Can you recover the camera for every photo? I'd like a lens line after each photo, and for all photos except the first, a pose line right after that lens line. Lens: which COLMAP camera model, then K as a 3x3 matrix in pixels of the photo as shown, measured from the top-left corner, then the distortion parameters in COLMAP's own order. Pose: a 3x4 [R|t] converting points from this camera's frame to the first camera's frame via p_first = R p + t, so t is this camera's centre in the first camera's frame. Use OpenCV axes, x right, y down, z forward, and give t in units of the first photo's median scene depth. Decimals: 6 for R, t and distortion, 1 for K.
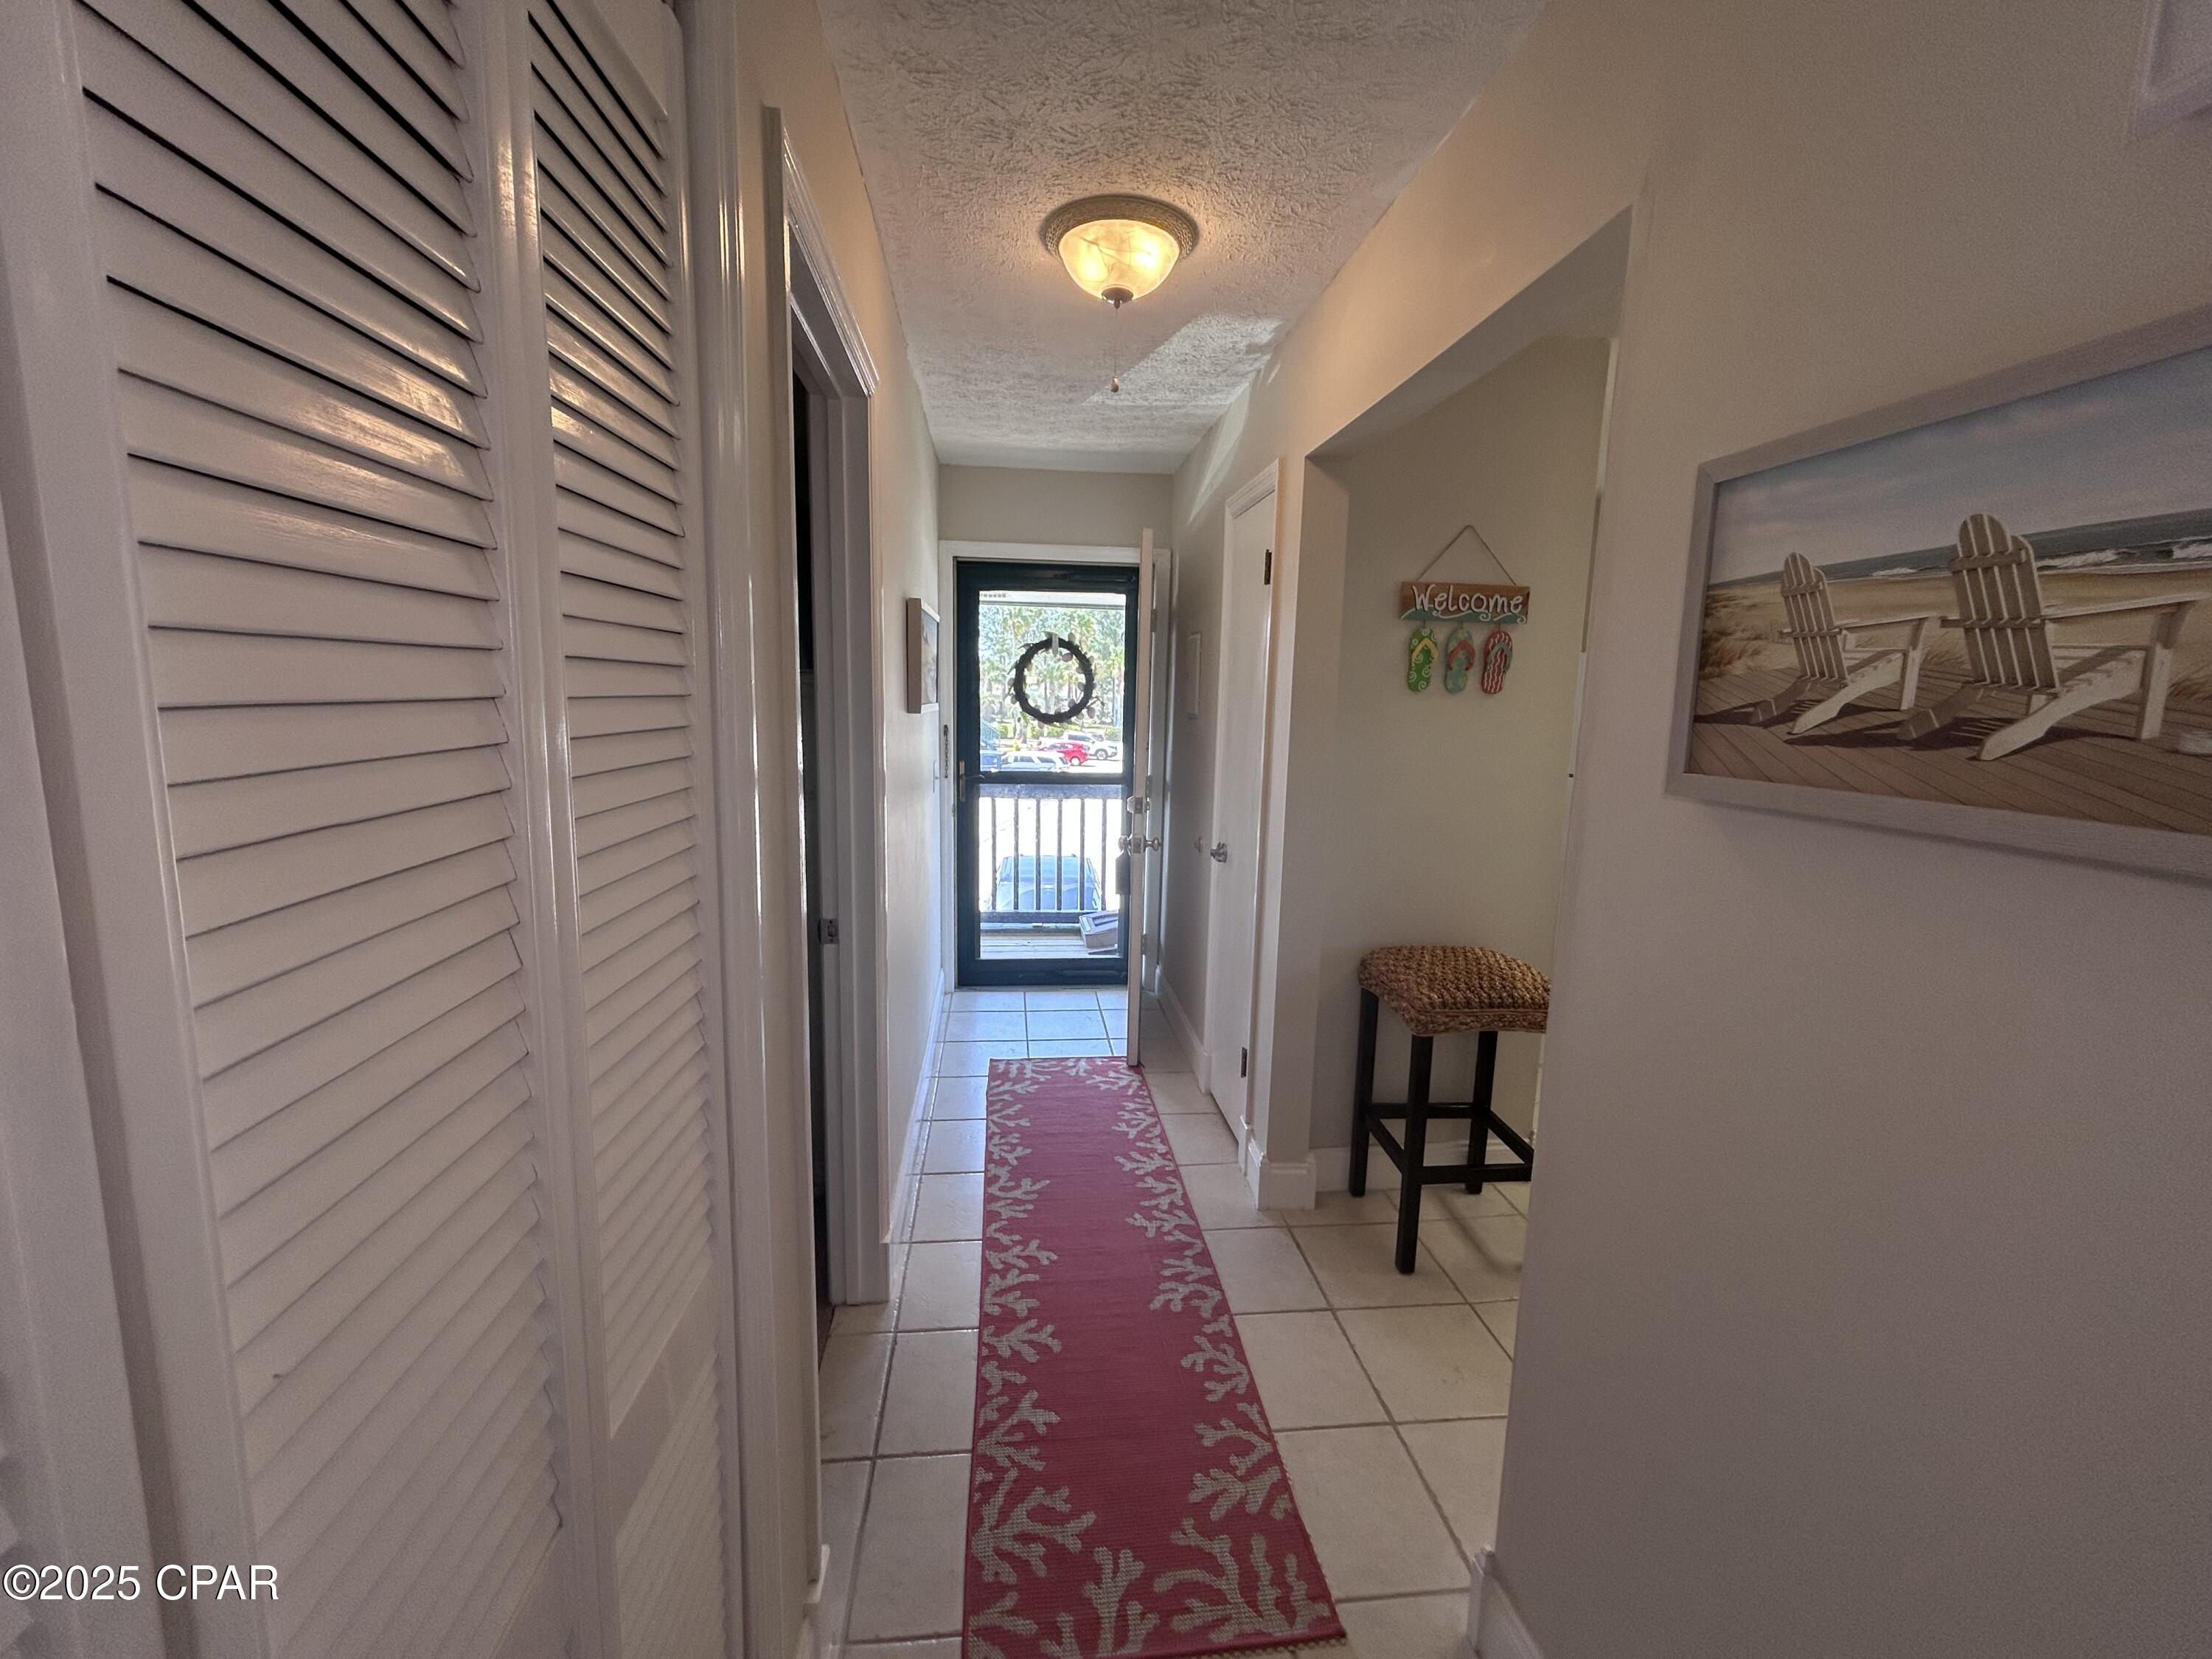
lens RADIAL K [[904.5, 0, 1098.9], [0, 904.5, 826.0], [0, 0, 1]] dist [-0.002036, 0.001223]
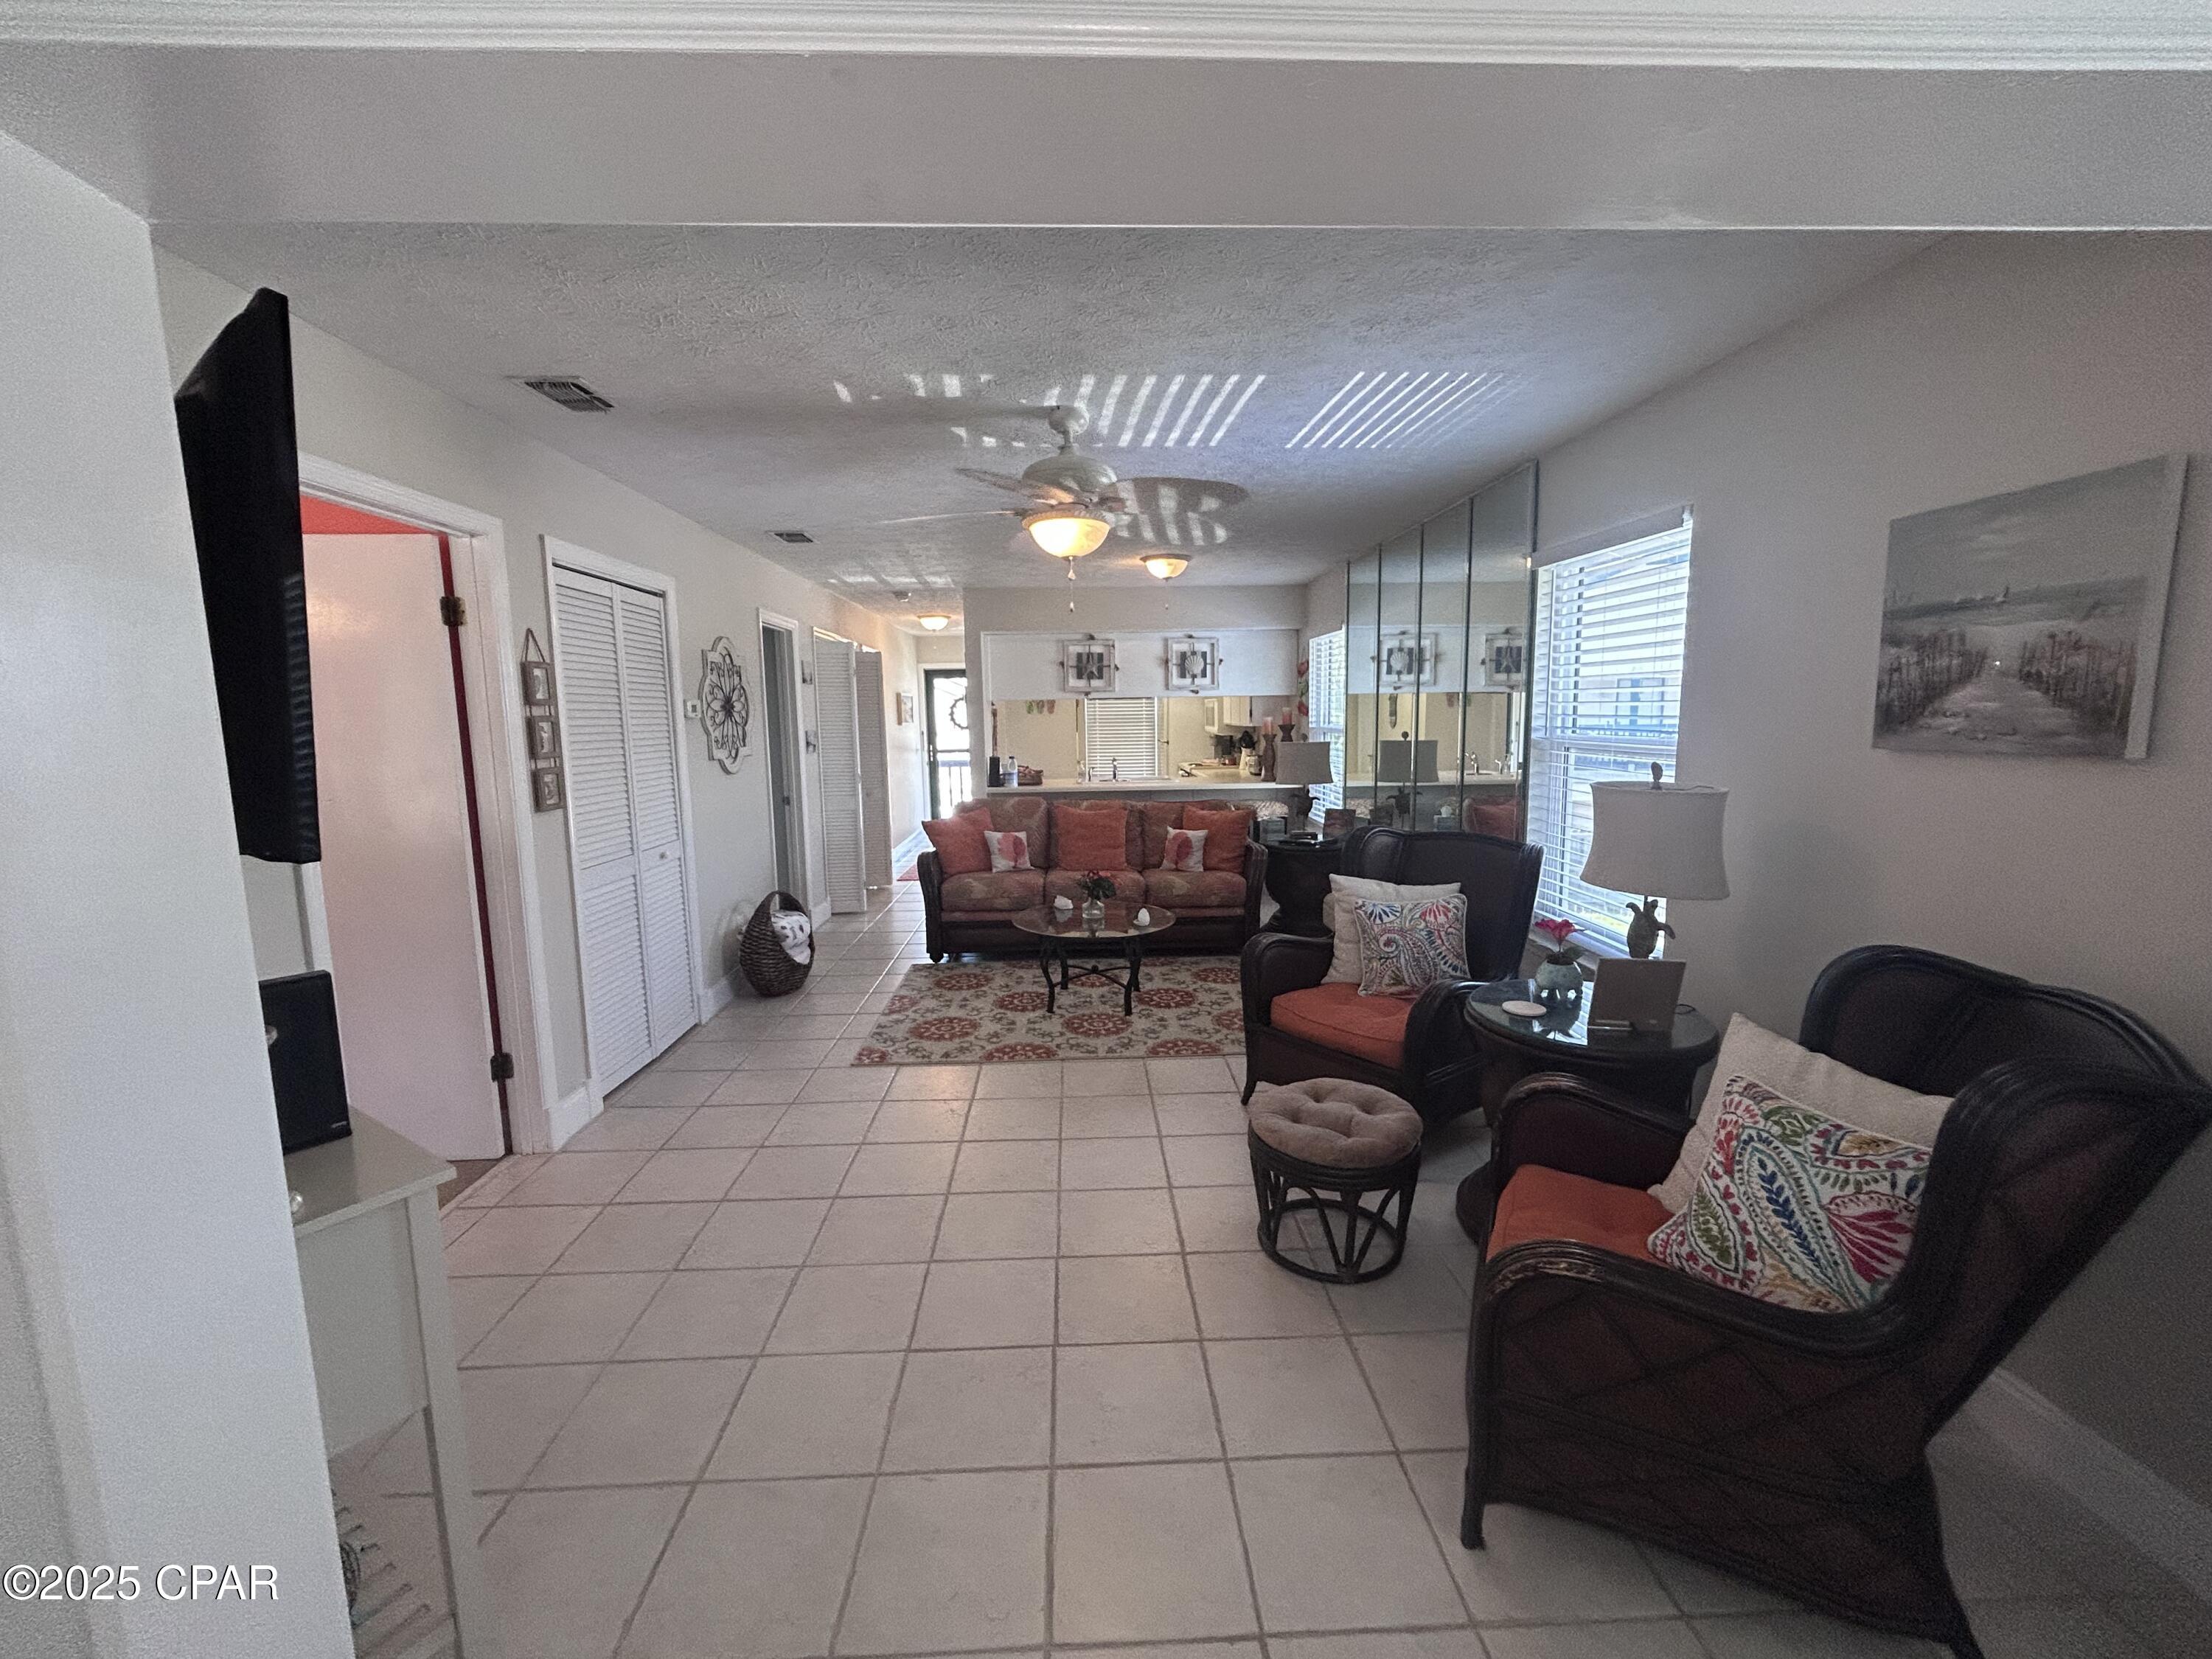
lens RADIAL K [[904.5, 0, 1105.1], [0, 904.5, 835.0], [0, 0, 1]] dist [-0.002036, 0.001223]
pose [[0.997483, -0.020040, -0.068017, 0.691356], [0.019158, 0.999724, -0.013590, 0.320952], [0.068270, 0.012253, 0.997592, -2.070457]]
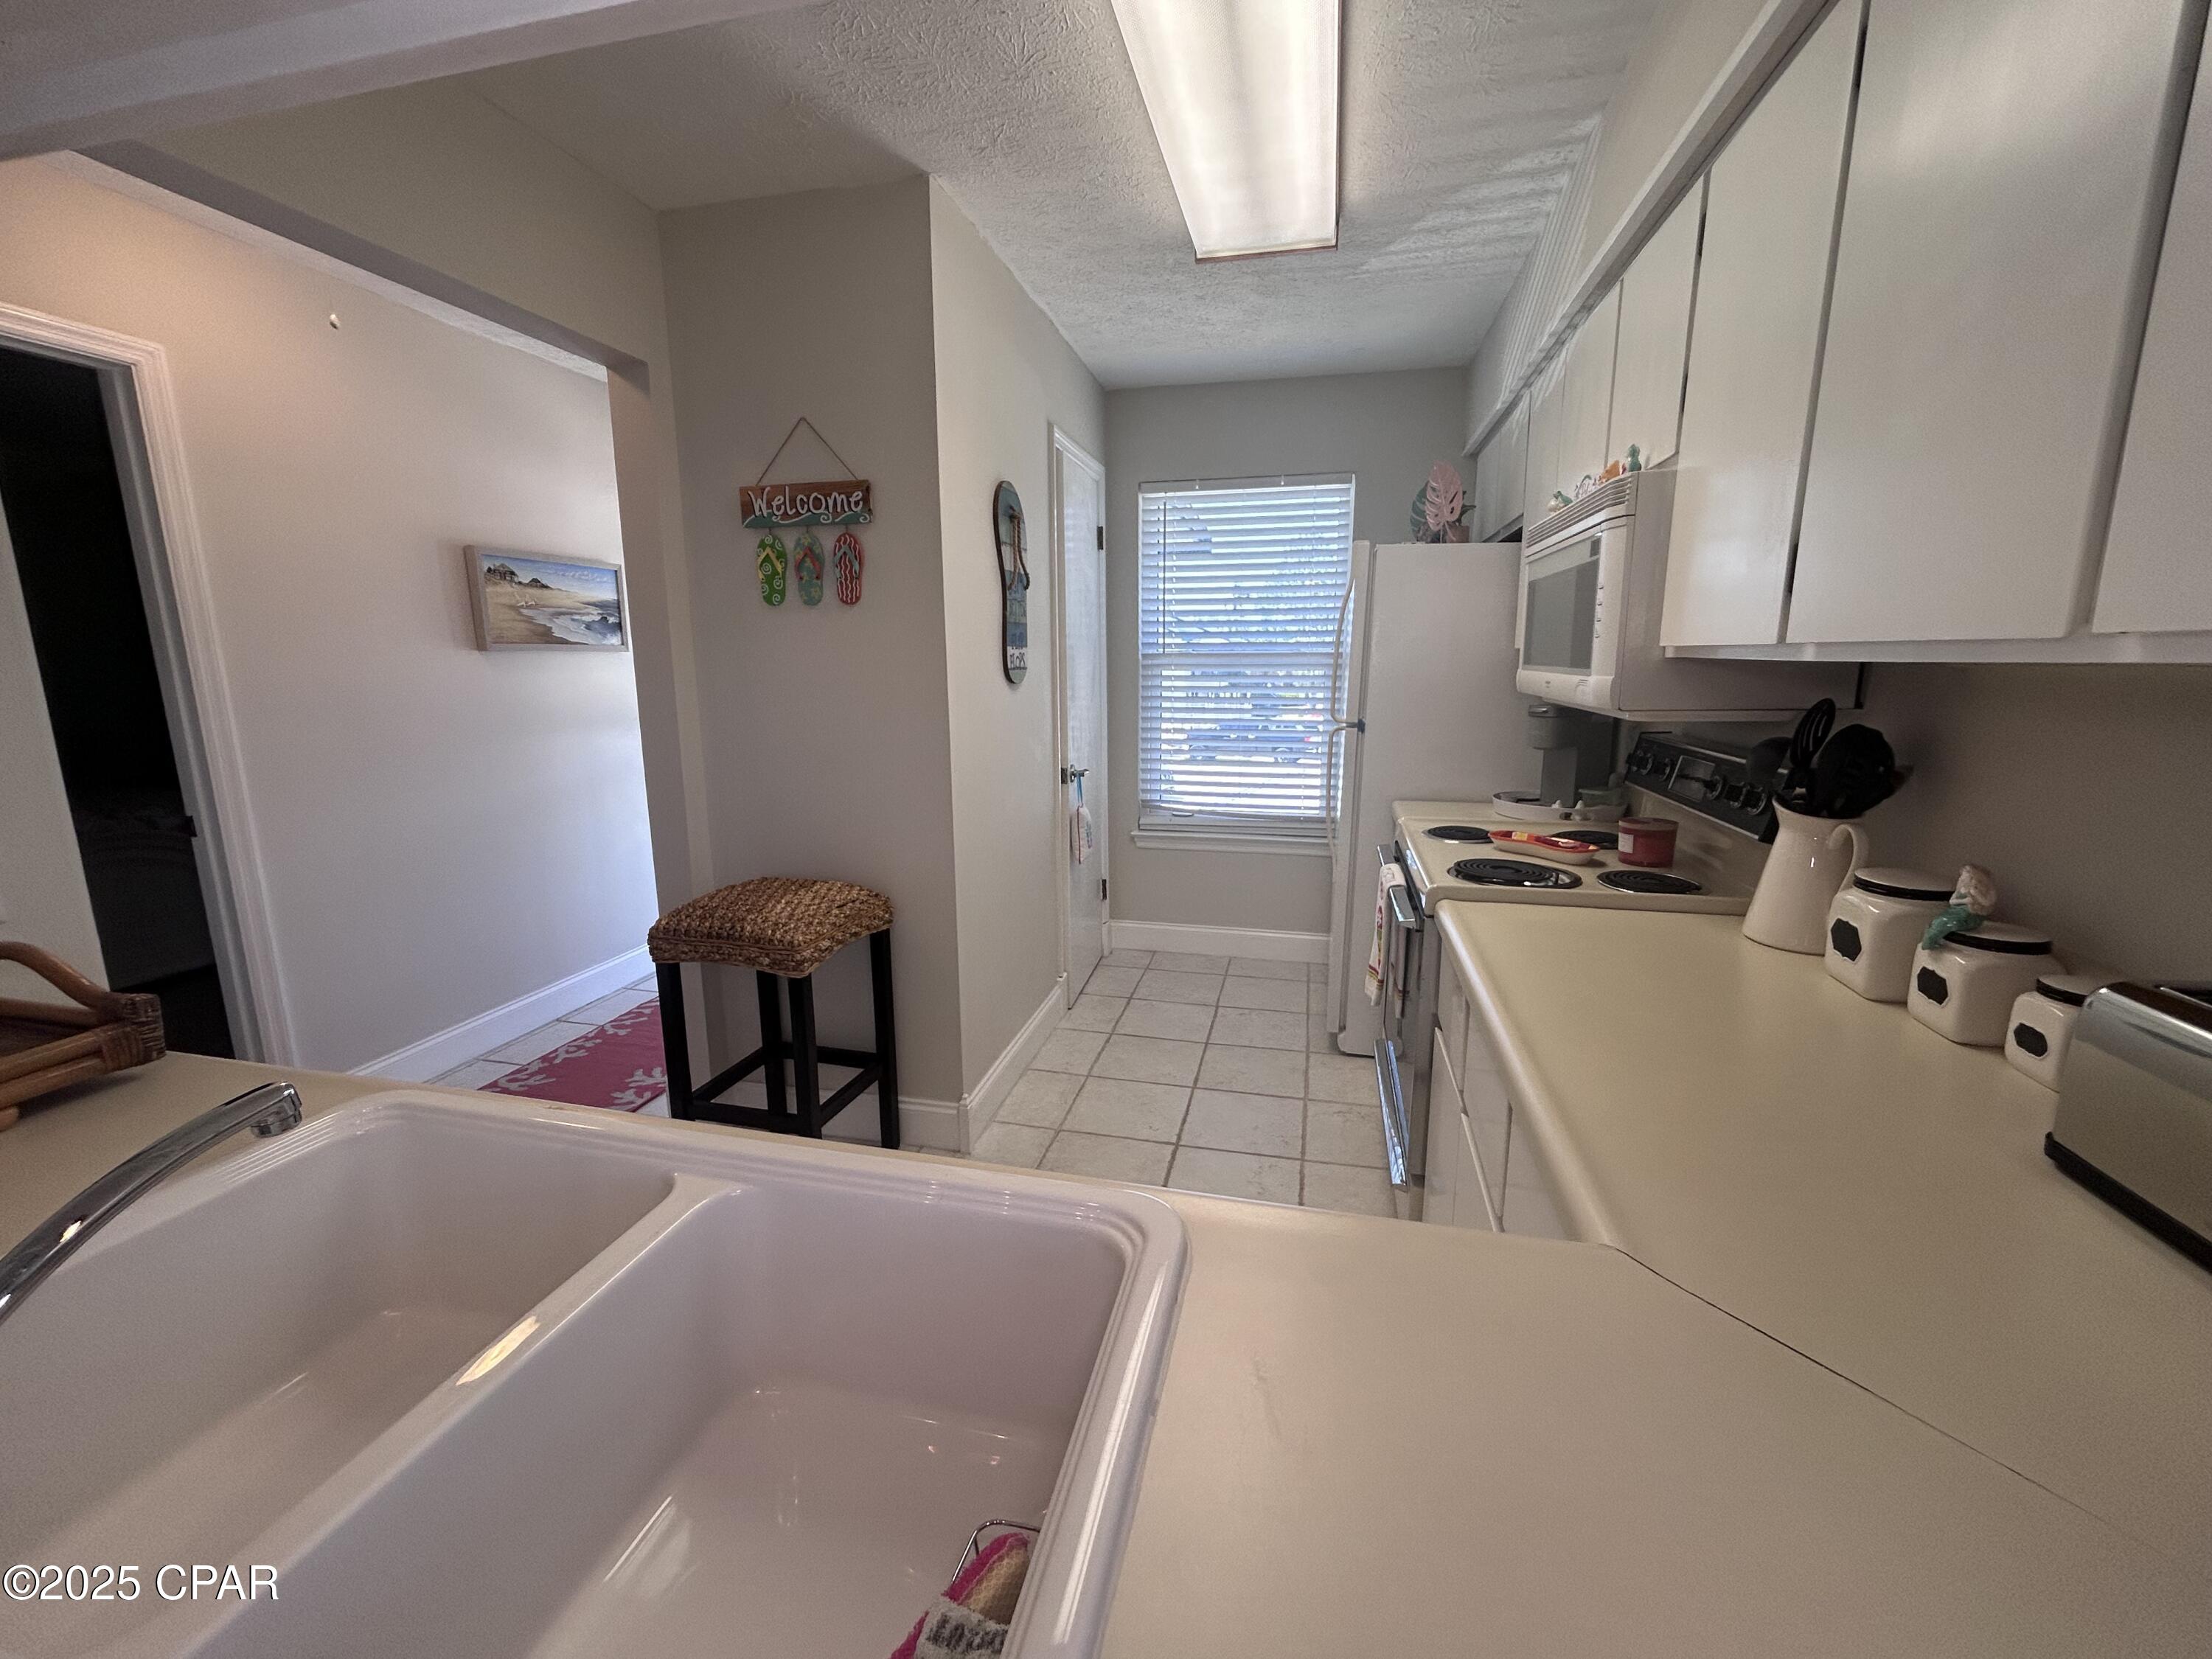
lens RADIAL K [[904.5, 0, 1100.3], [0, 904.5, 833.4], [0, 0, 1]] dist [-0.002036, 0.001223]
pose [[0.940234, 0.035982, -0.338622, 0.759418], [-0.022278, 0.998771, 0.044272, 0.028393], [0.339799, -0.034082, 0.939880, 0.175303]]
